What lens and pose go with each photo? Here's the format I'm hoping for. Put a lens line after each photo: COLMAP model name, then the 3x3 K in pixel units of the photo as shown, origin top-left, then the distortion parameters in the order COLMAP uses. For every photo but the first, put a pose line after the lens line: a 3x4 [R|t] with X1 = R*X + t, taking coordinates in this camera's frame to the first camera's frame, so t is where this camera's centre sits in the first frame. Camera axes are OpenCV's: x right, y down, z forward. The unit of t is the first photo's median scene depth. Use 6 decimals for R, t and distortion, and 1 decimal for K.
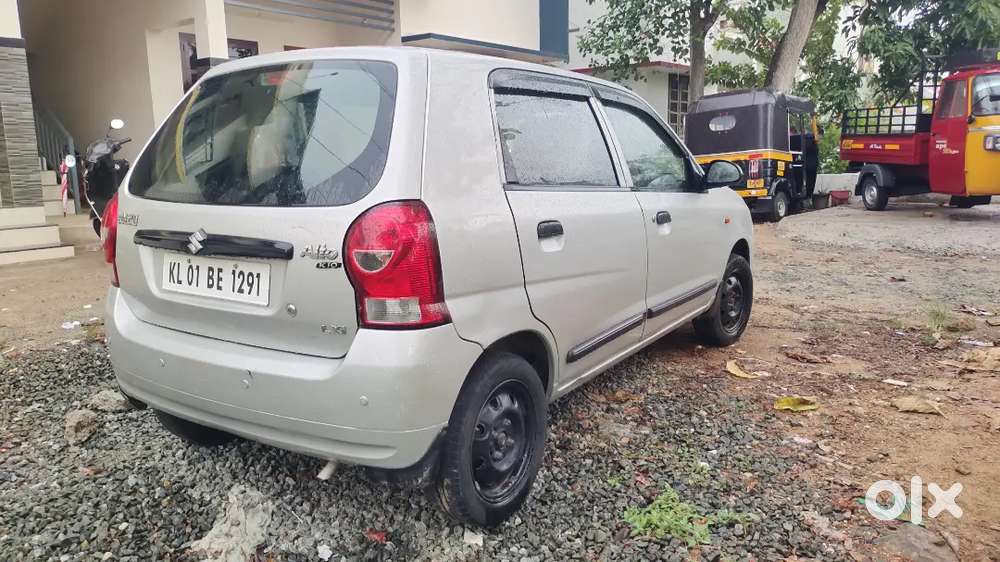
lens RADIAL K [[740.8, 0, 500.1], [0, 740.8, 282.0], [0, 0, 1]] dist [0.042724, -0.035834]
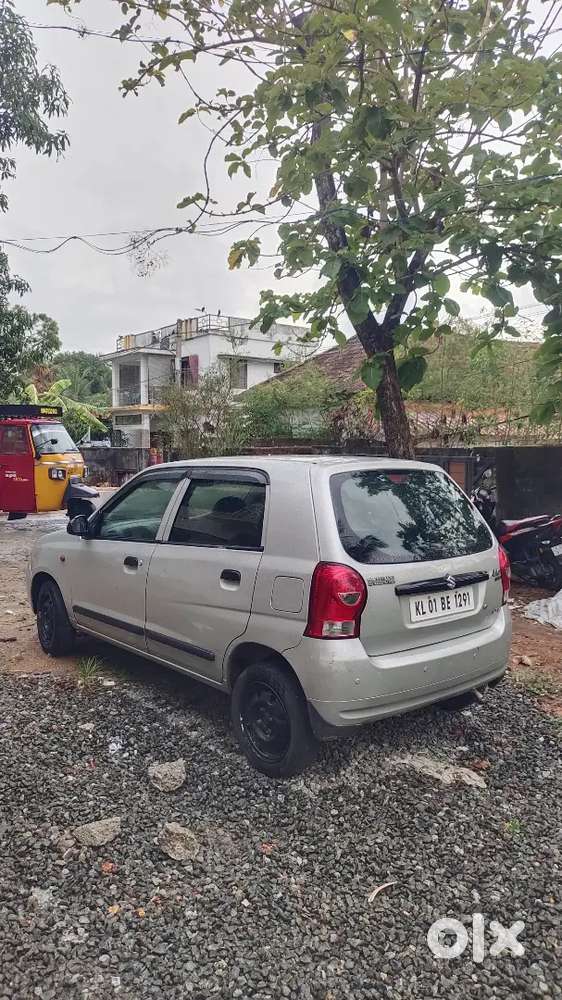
lens RADIAL K [[740.8, 0, 283.1], [0, 740.8, 502.4], [0, 0, 1]] dist [0.042724, -0.035834]
pose [[0.278305, -0.051900, 0.959090, -1.925429], [0.157701, 0.987457, 0.007674, -0.276772], [-0.947458, 0.149113, 0.282999, 0.791579]]
